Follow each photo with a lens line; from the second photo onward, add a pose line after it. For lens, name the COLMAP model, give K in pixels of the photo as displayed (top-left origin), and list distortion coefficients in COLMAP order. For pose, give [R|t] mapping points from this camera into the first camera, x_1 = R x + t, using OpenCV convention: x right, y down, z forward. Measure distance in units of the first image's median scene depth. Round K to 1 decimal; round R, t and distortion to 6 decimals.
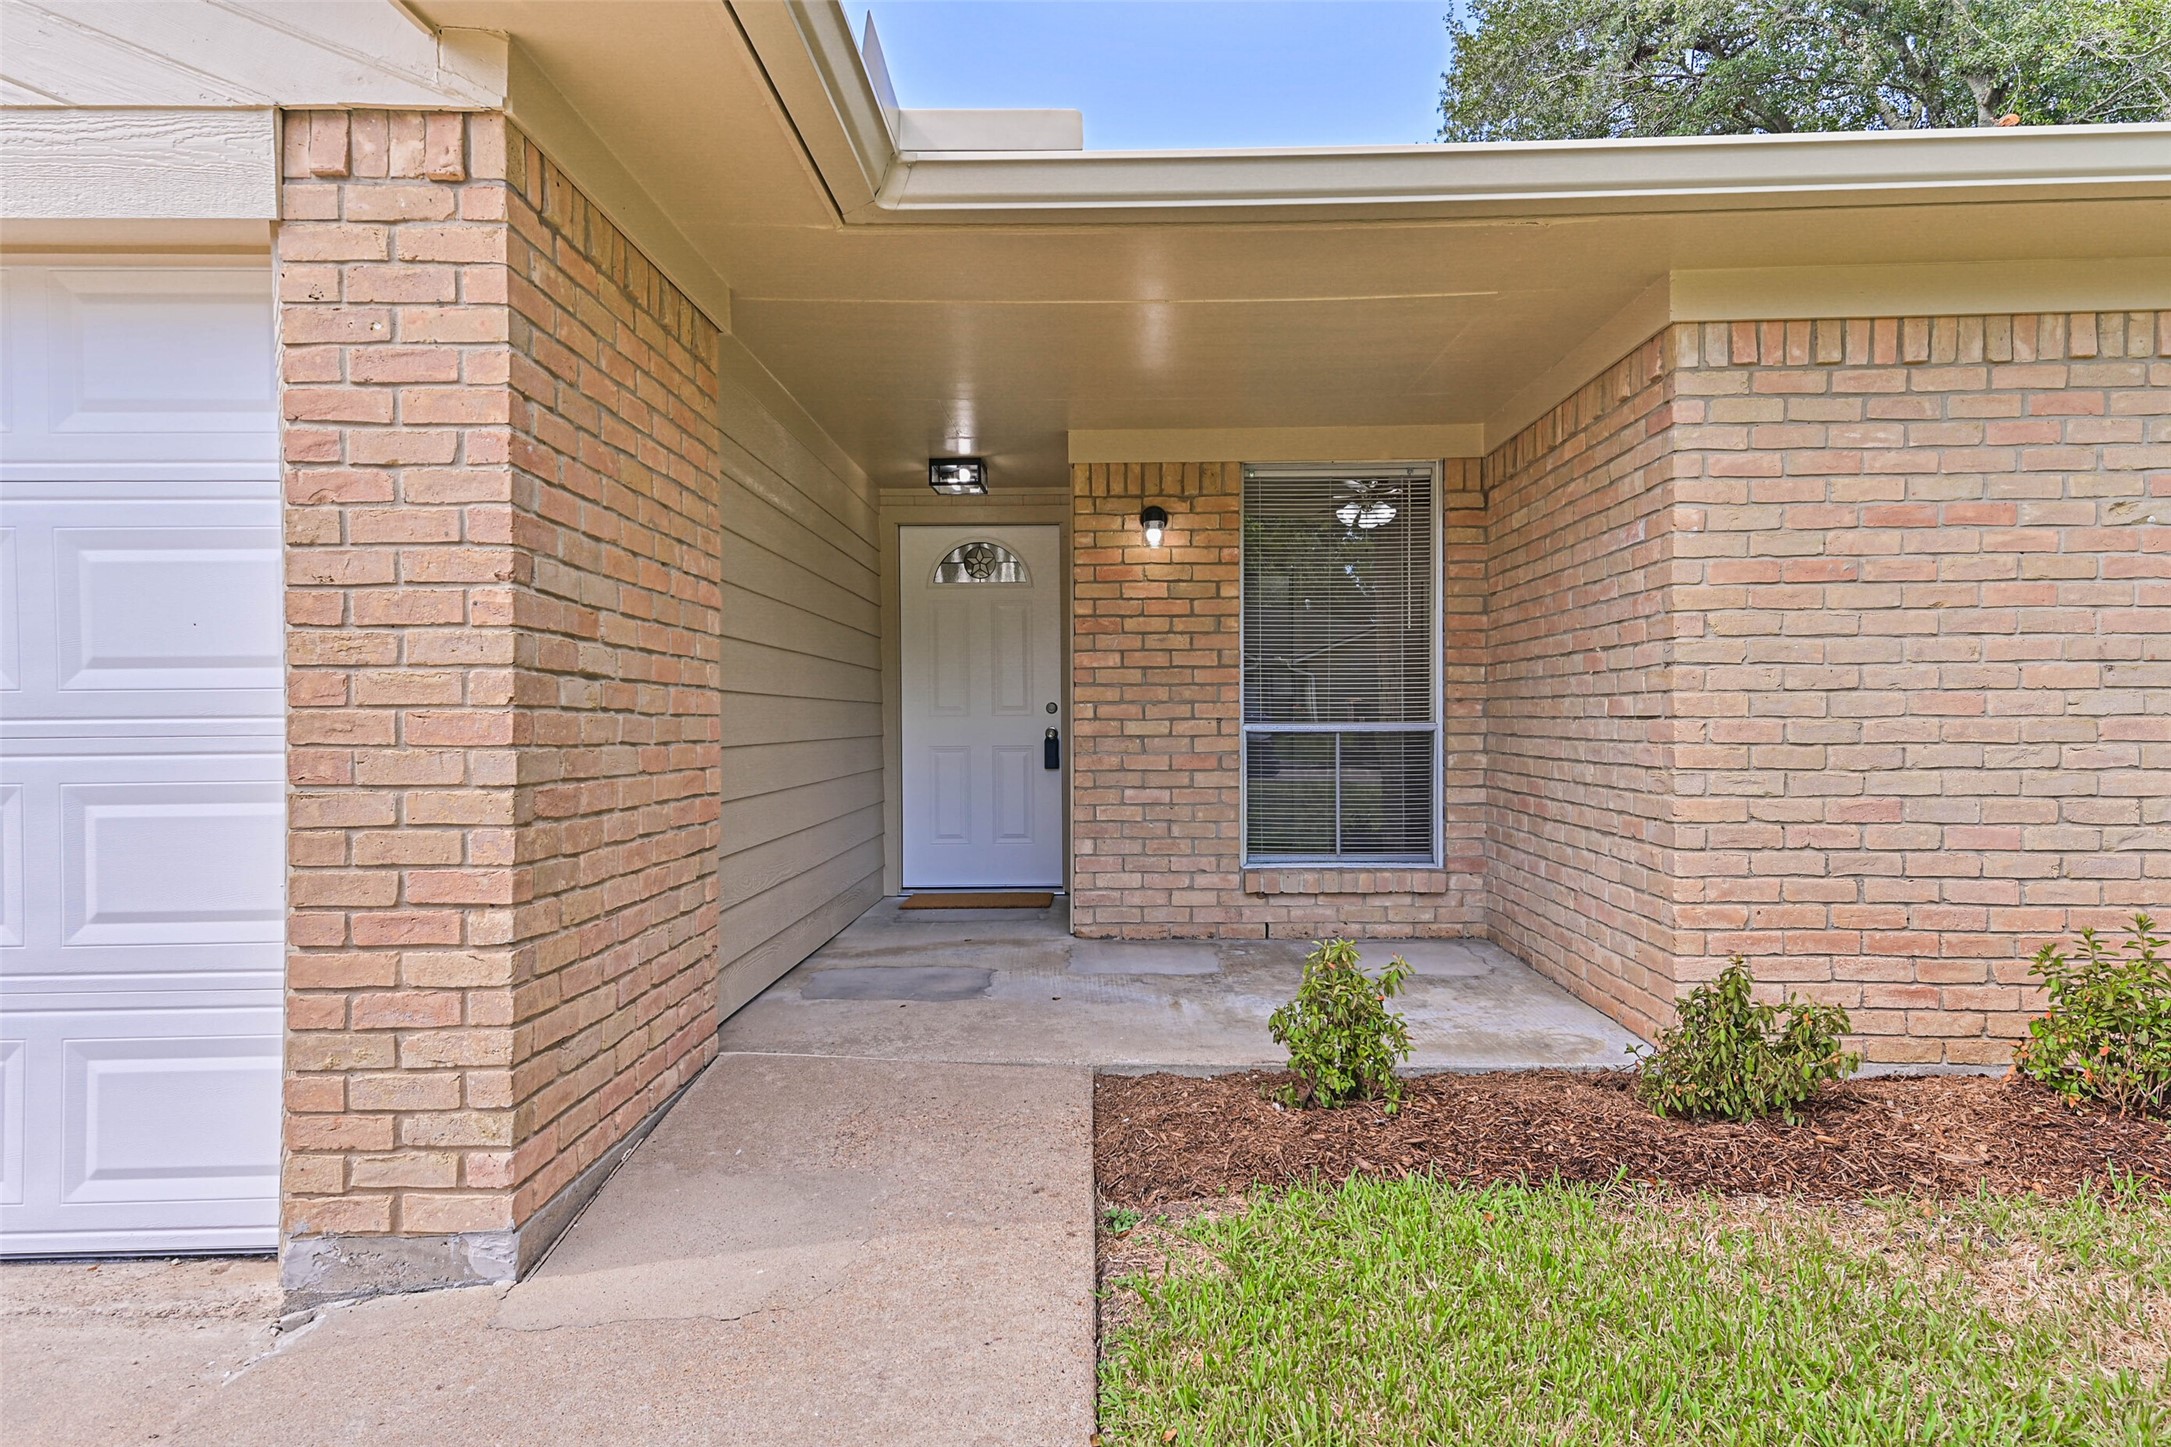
lens RADIAL K [[1284.8, 0, 1095.4], [0, 1284.8, 728.8], [0, 0, 1]] dist [0.047821, 0.001337]
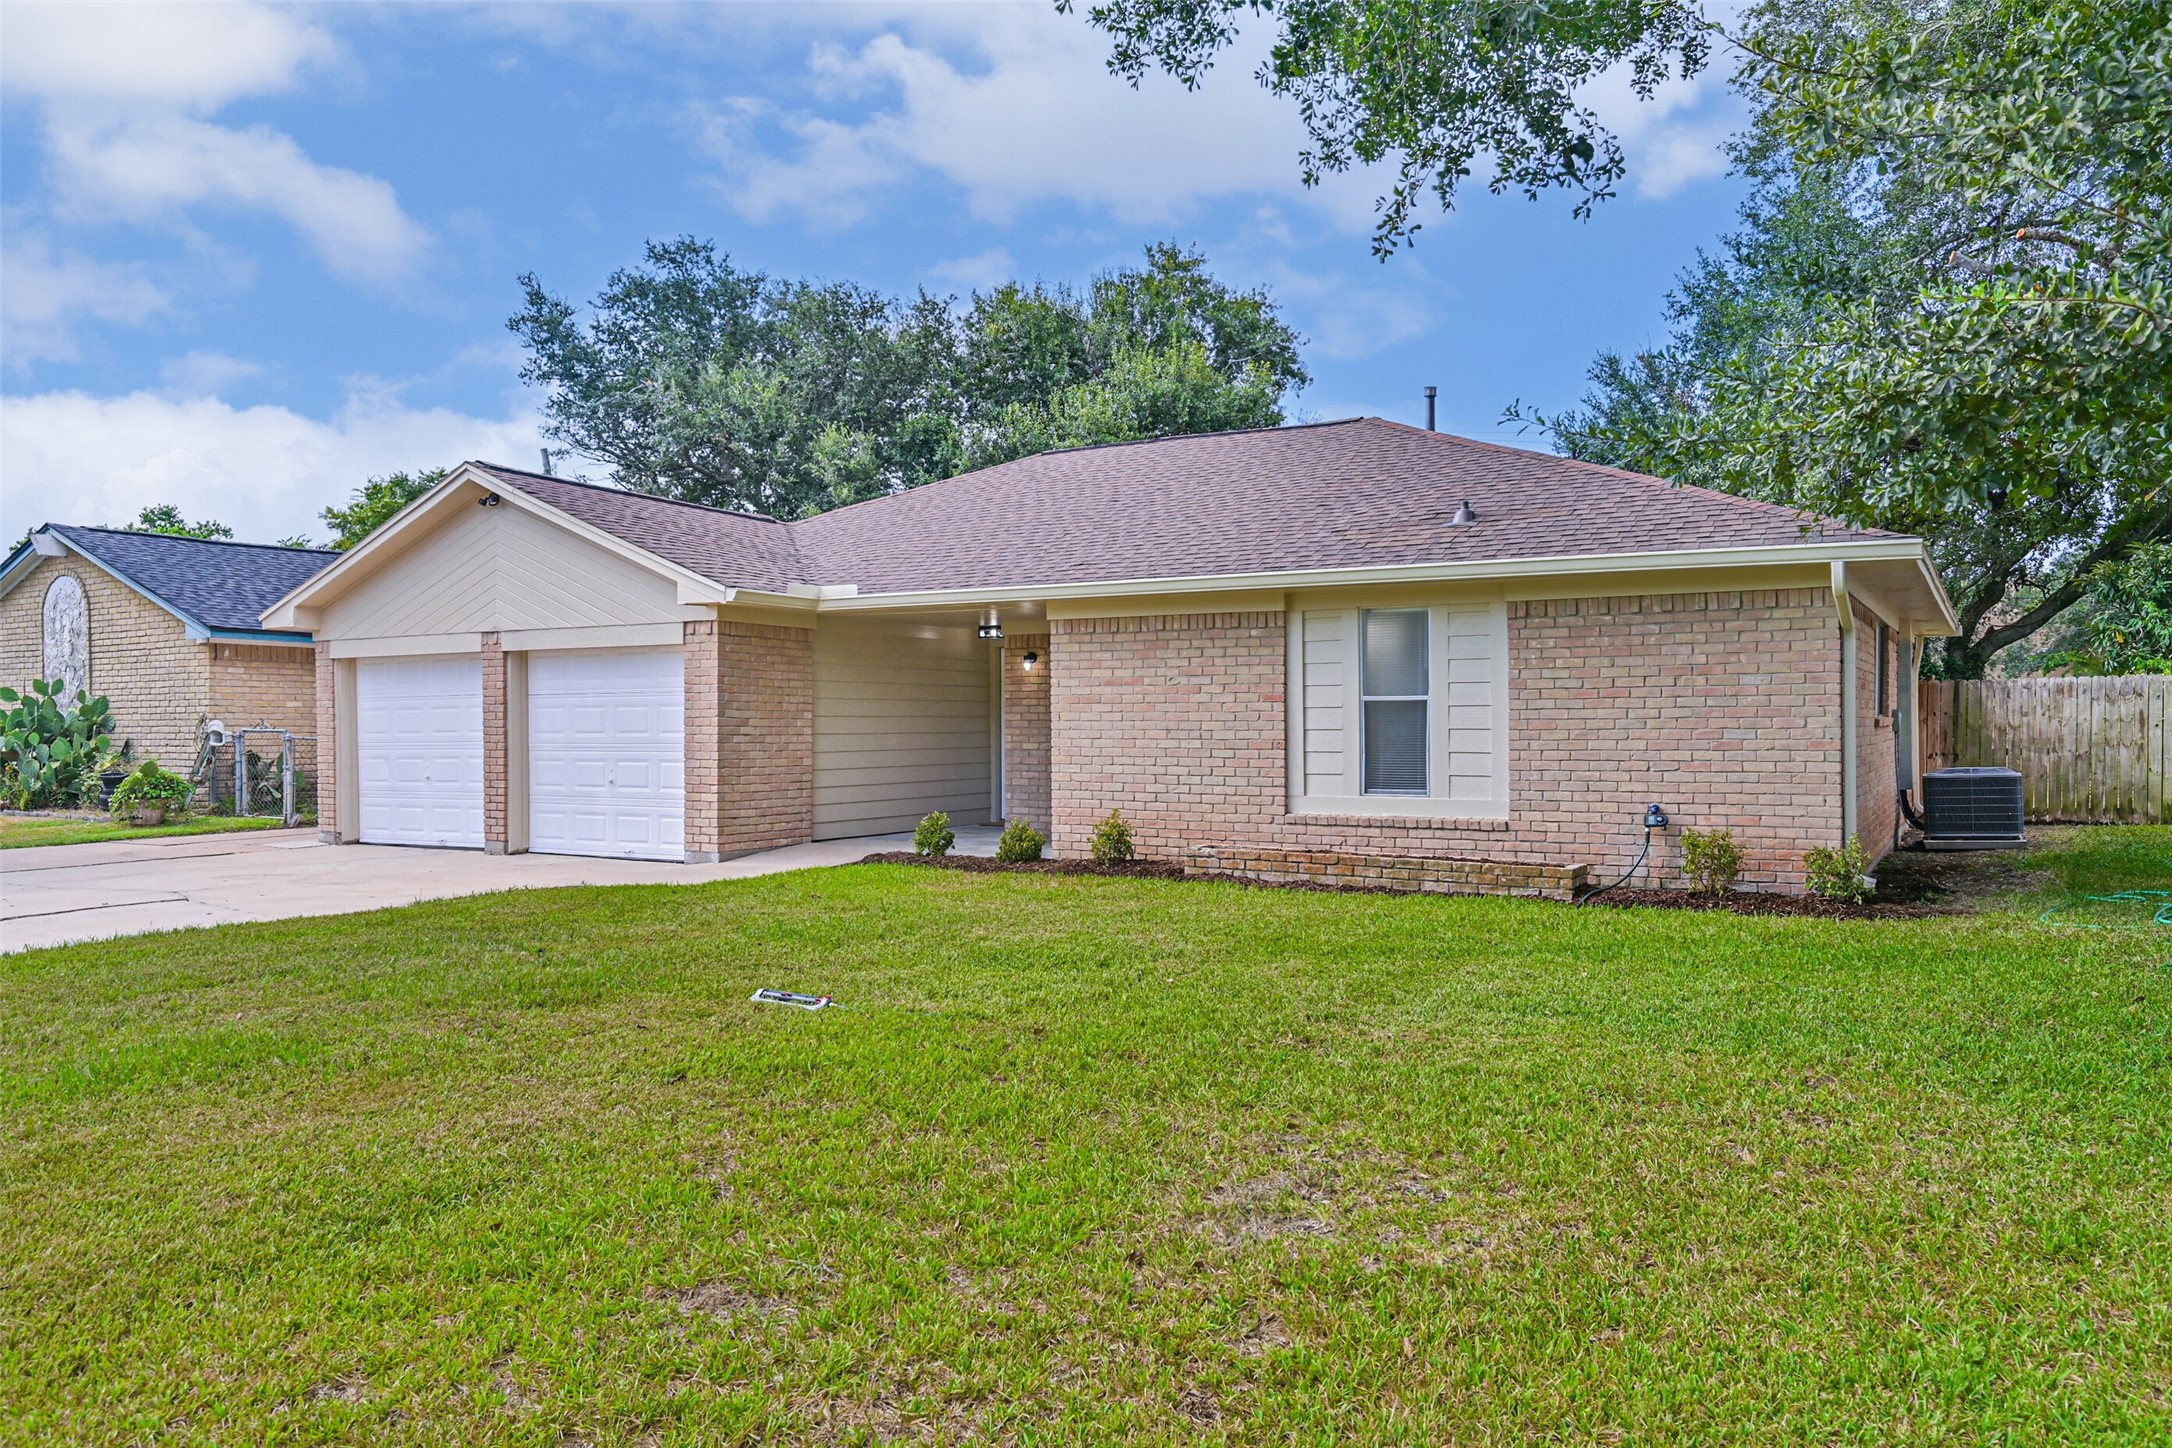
lens RADIAL K [[1591.6, 0, 1090.1], [0, 1591.6, 728.6], [0, 0, 1]] dist [0.034007, -0.016166]
pose [[0.863078, 0.007751, -0.505012, 2.451918], [-0.006298, 0.999970, 0.004583, -0.070130], [0.505032, -0.000775, 0.863100, -2.235393]]
